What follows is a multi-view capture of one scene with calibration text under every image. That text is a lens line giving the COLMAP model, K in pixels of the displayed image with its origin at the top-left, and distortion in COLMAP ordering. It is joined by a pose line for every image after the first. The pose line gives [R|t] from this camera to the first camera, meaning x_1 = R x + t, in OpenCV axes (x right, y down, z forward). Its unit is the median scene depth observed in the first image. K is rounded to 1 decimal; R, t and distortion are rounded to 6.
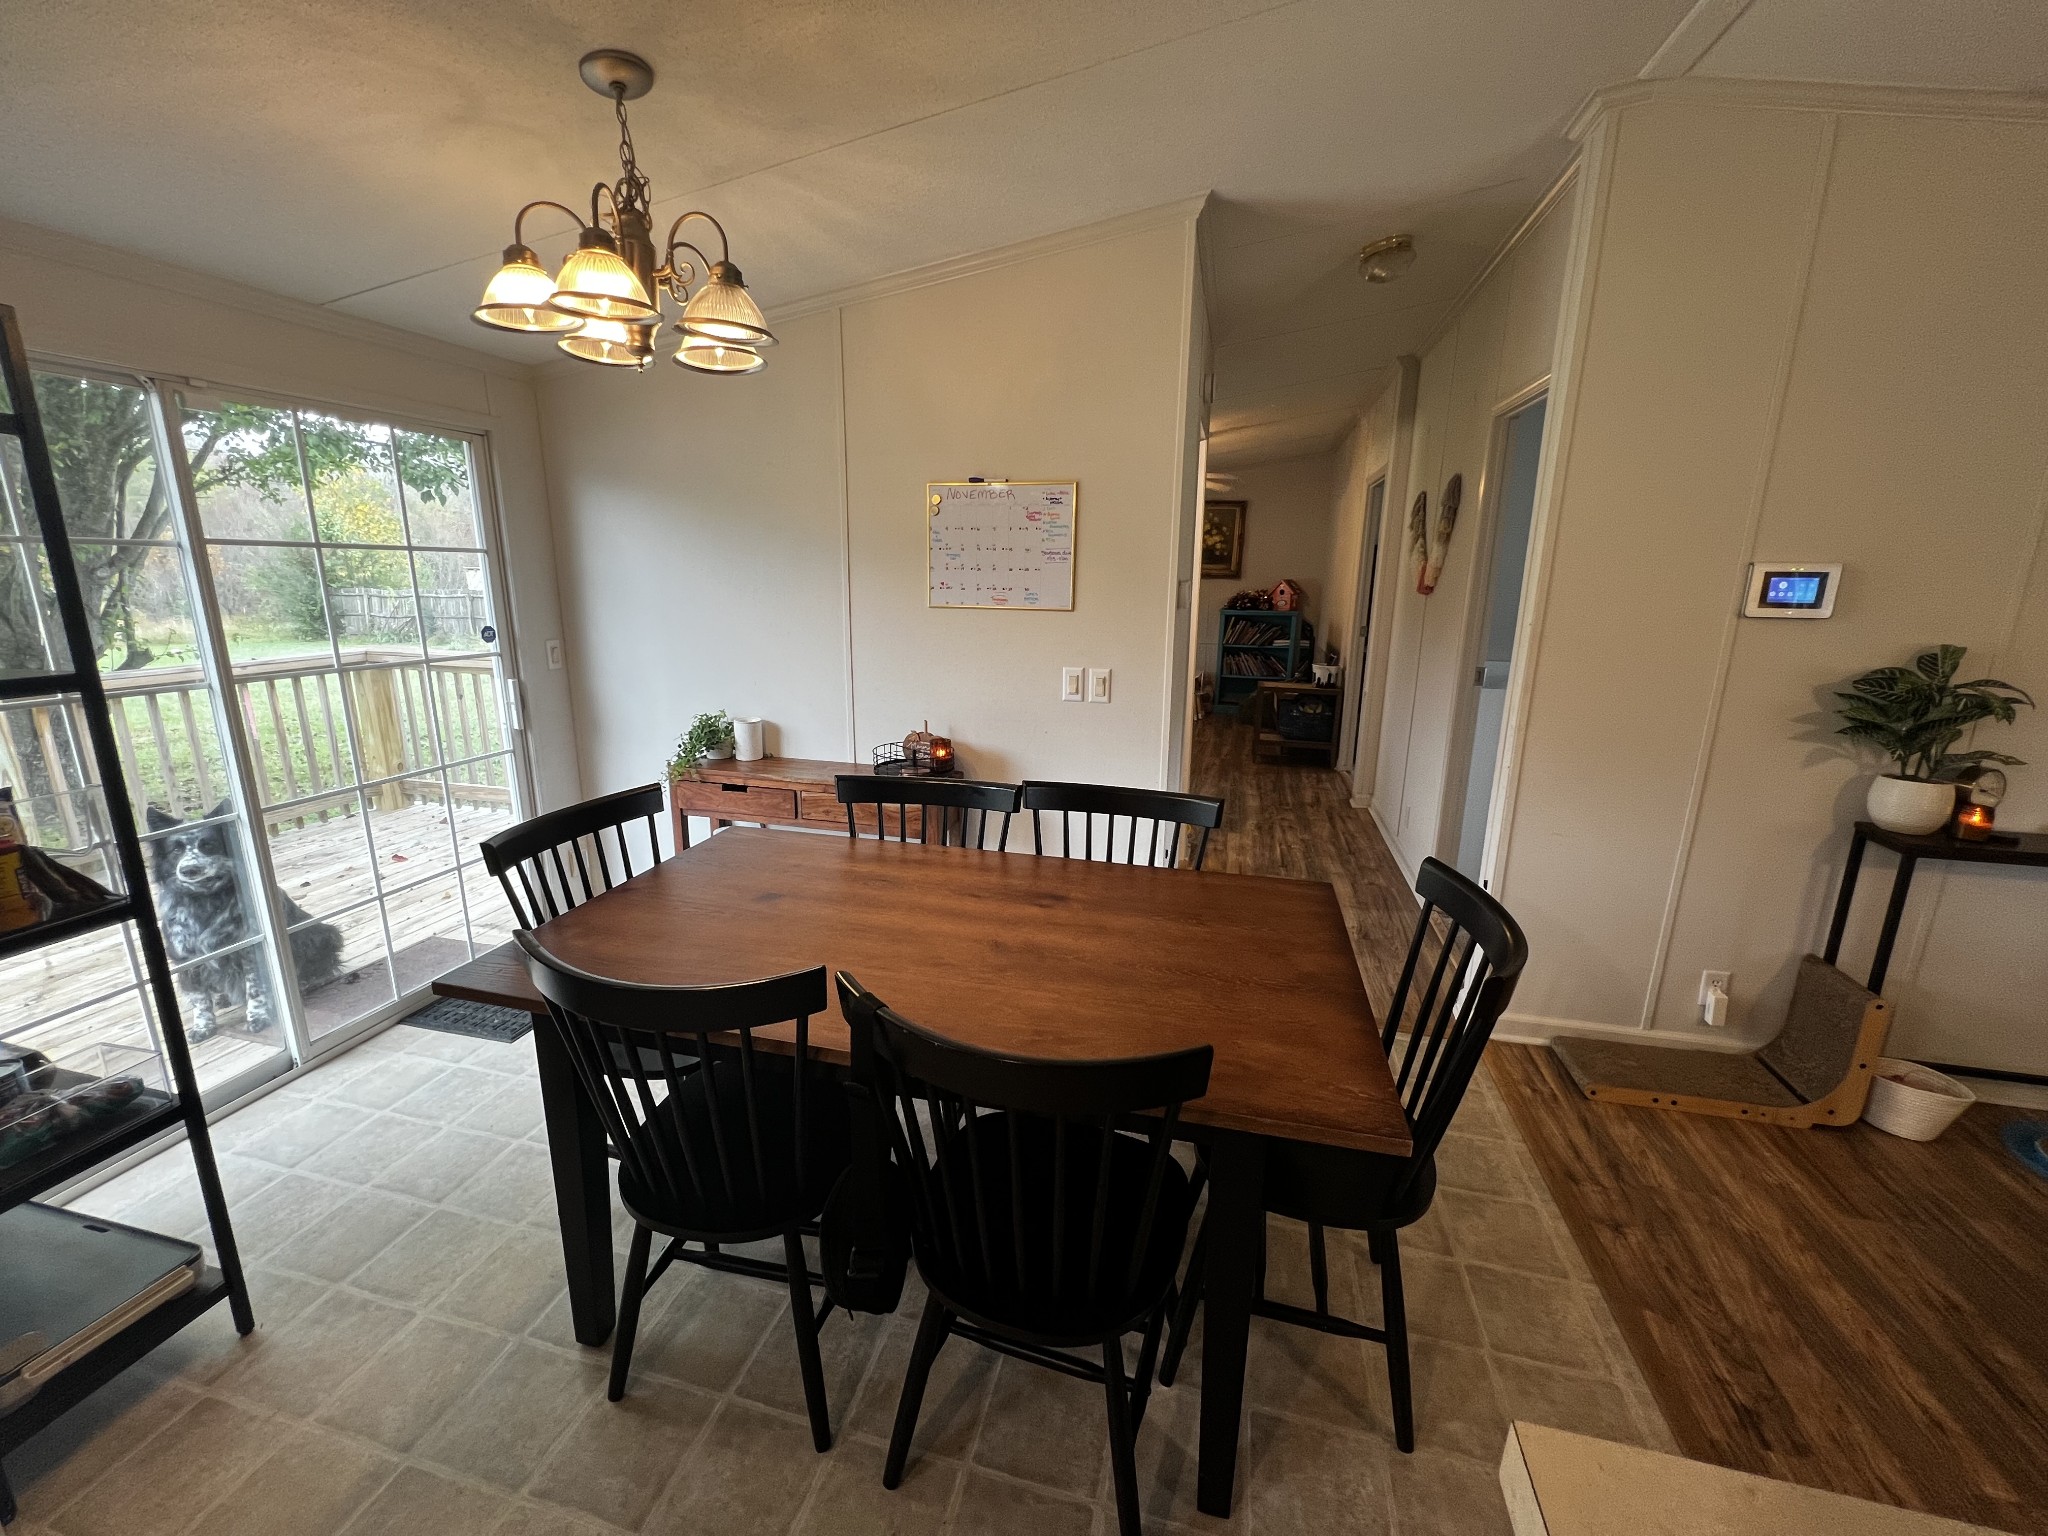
lens RADIAL K [[821.6, 0, 1022.5], [0, 821.6, 762.1], [0, 0, 1]] dist [0.000764, -0.000271]
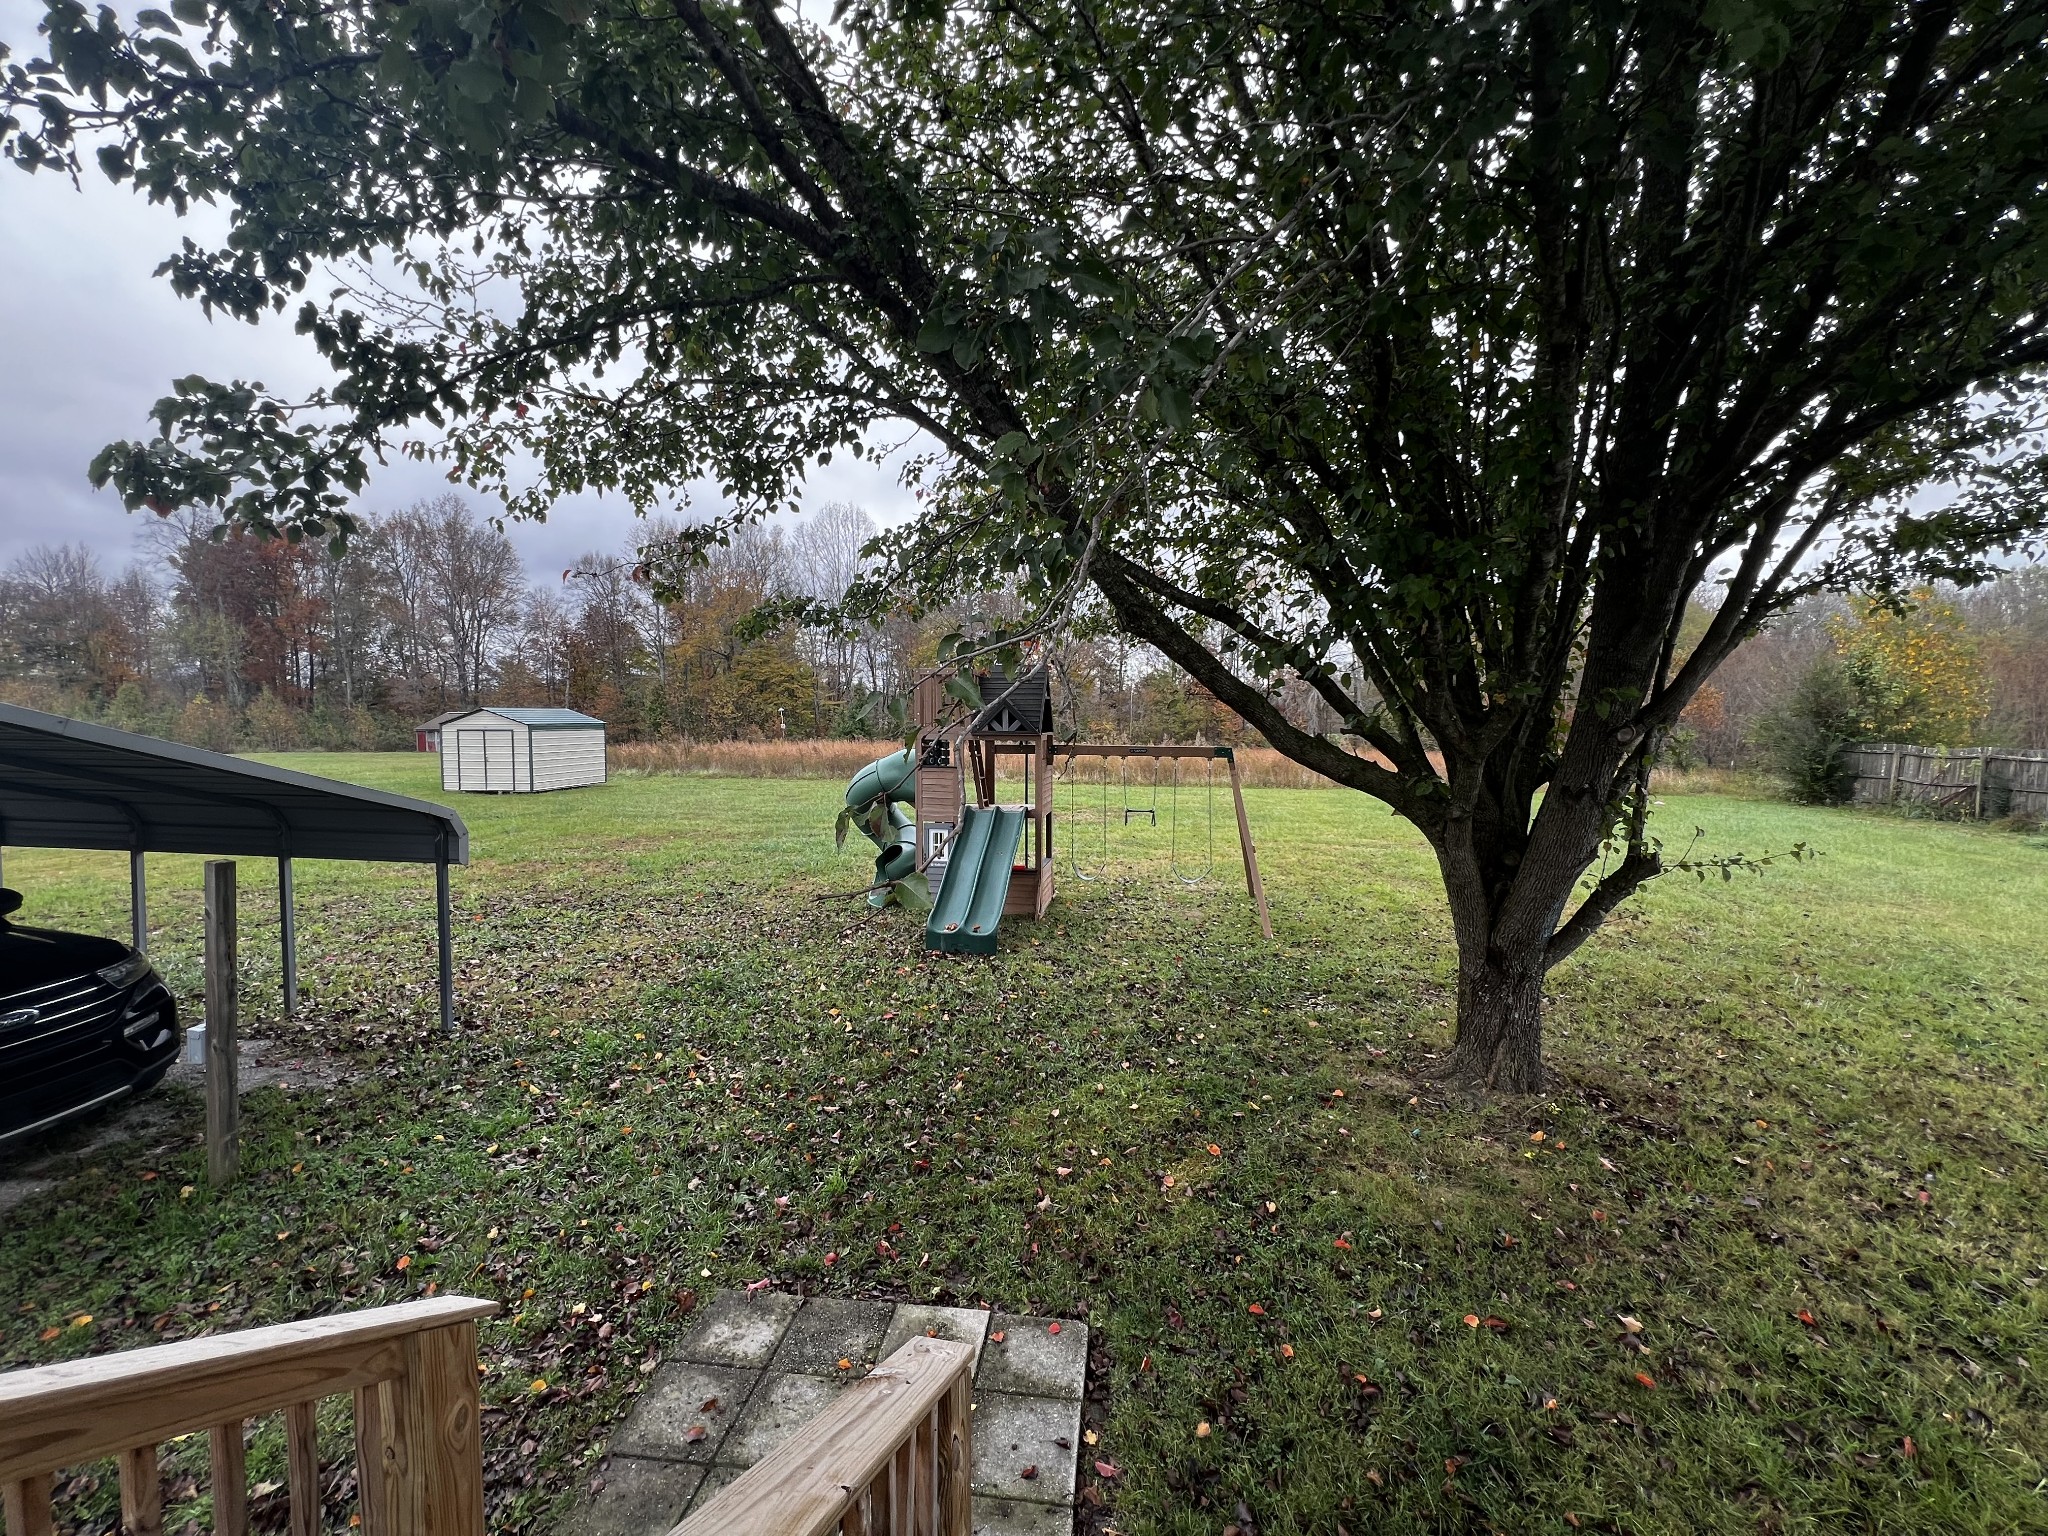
lens RADIAL K [[821.6, 0, 1022.5], [0, 821.6, 762.1], [0, 0, 1]] dist [0.000764, -0.000271]
pose [[0.120112, 0.050882, -0.991456, -0.424843], [-0.224694, 0.974163, 0.022773, -0.092895], [0.966998, 0.220038, 0.128441, 0.369567]]
